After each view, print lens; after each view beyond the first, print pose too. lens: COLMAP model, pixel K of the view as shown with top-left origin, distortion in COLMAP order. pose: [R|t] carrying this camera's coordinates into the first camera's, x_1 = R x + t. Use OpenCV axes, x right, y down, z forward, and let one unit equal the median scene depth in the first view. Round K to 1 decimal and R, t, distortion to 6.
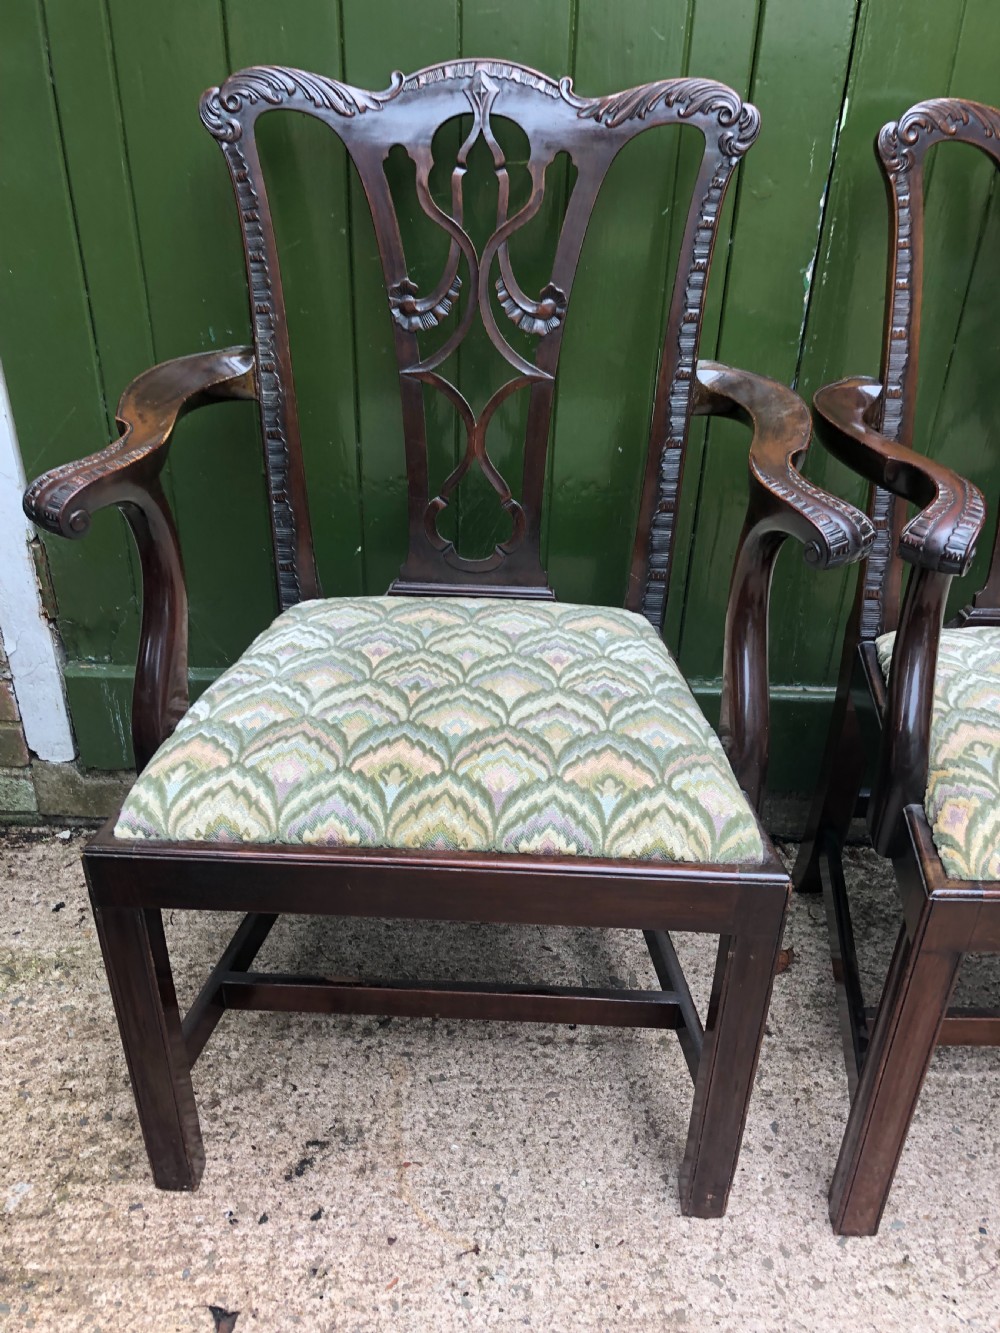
lens RADIAL K [[1016.3, 0, 524.9], [0, 1016.3, 678.2], [0, 0, 1]] dist [-0.003709, 0.005654]
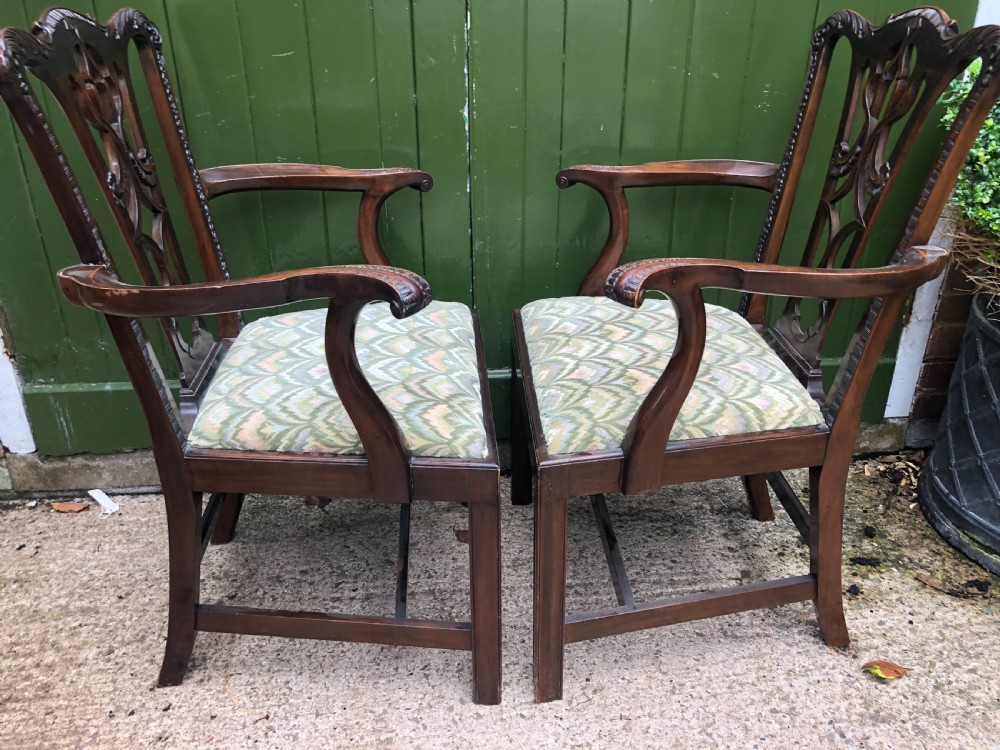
lens RADIAL K [[762.4, 0, 523.9], [0, 762.4, 375.9], [0, 0, 1]] dist [-0.003709, 0.005654]
pose [[0.996130, -0.064385, 0.059837, 0.292995], [0.068573, 0.995131, -0.070799, 0.134038], [-0.054987, 0.074628, 0.995694, -0.229503]]
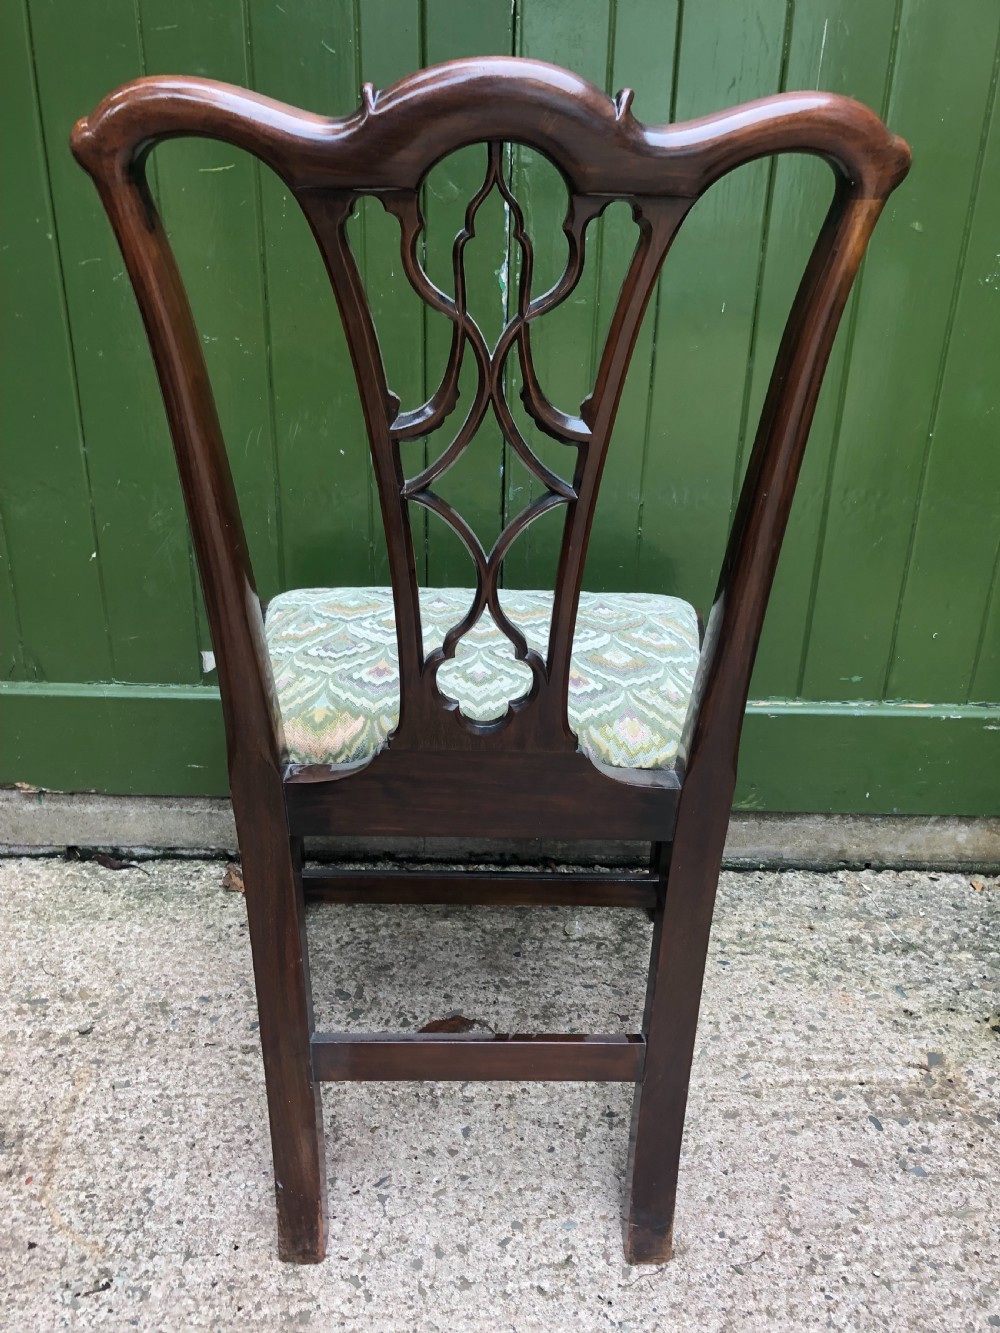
lens RADIAL K [[1016.3, 0, 518.7], [0, 1016.3, 687.3], [0, 0, 1]] dist [-0.003709, 0.005654]
pose [[0.999981, -0.005888, -0.001717, 0.311178], [0.005627, 0.992160, -0.124850, 0.159492], [0.002438, 0.124838, 0.992174, 0.019261]]
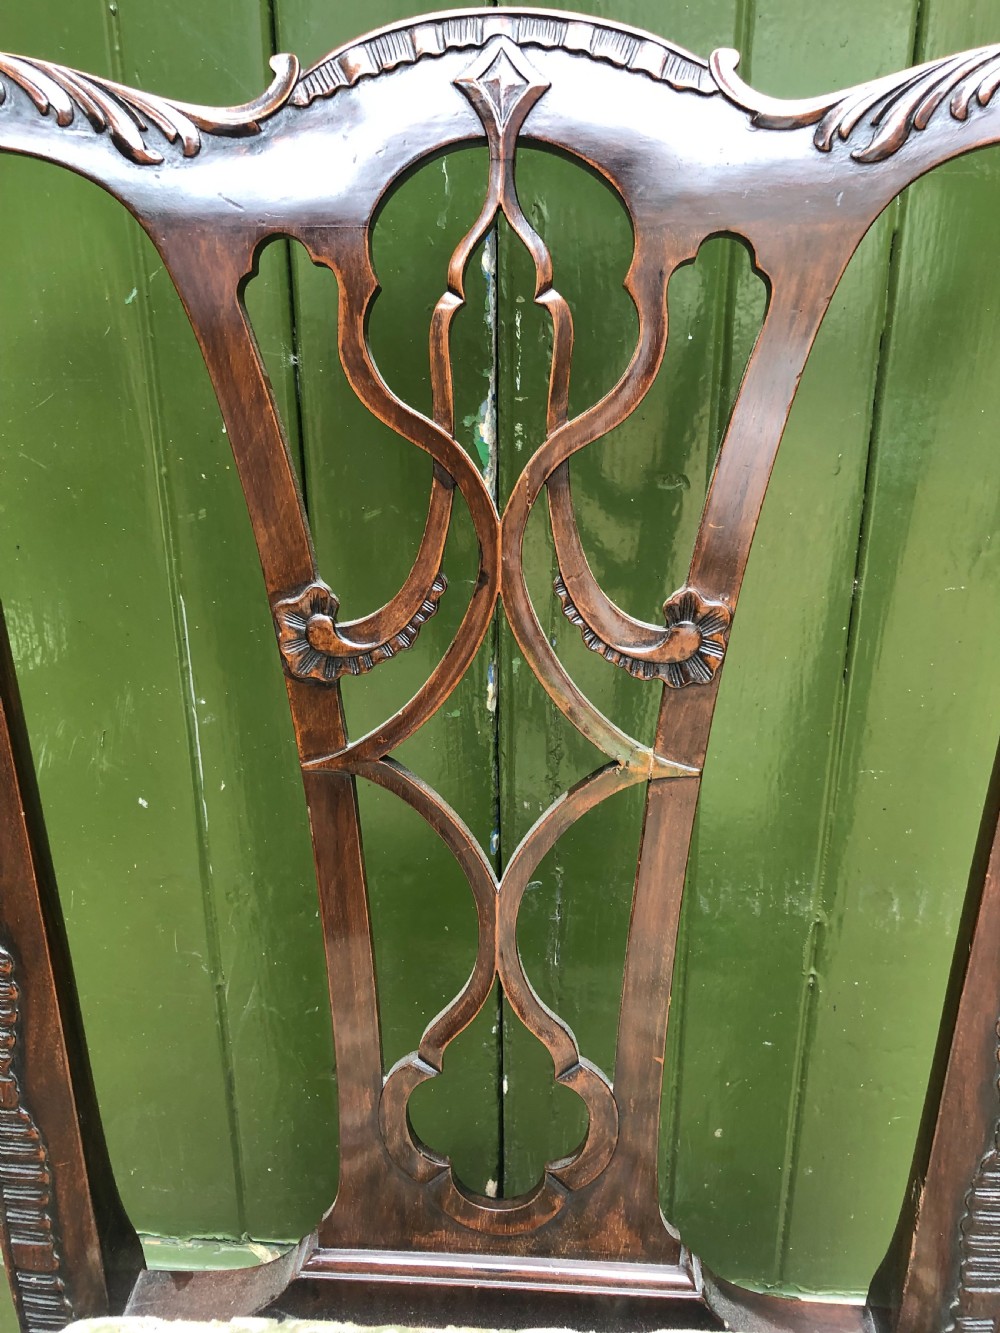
lens RADIAL K [[1016.3, 0, 528.9], [0, 1016.3, 683.7], [0, 0, 1]] dist [-0.003709, 0.005654]
pose [[0.995644, -0.001708, -0.093216, 0.357306], [-0.015965, 0.981941, -0.188513, -0.219757], [0.091854, 0.189180, 0.977637, 0.630539]]
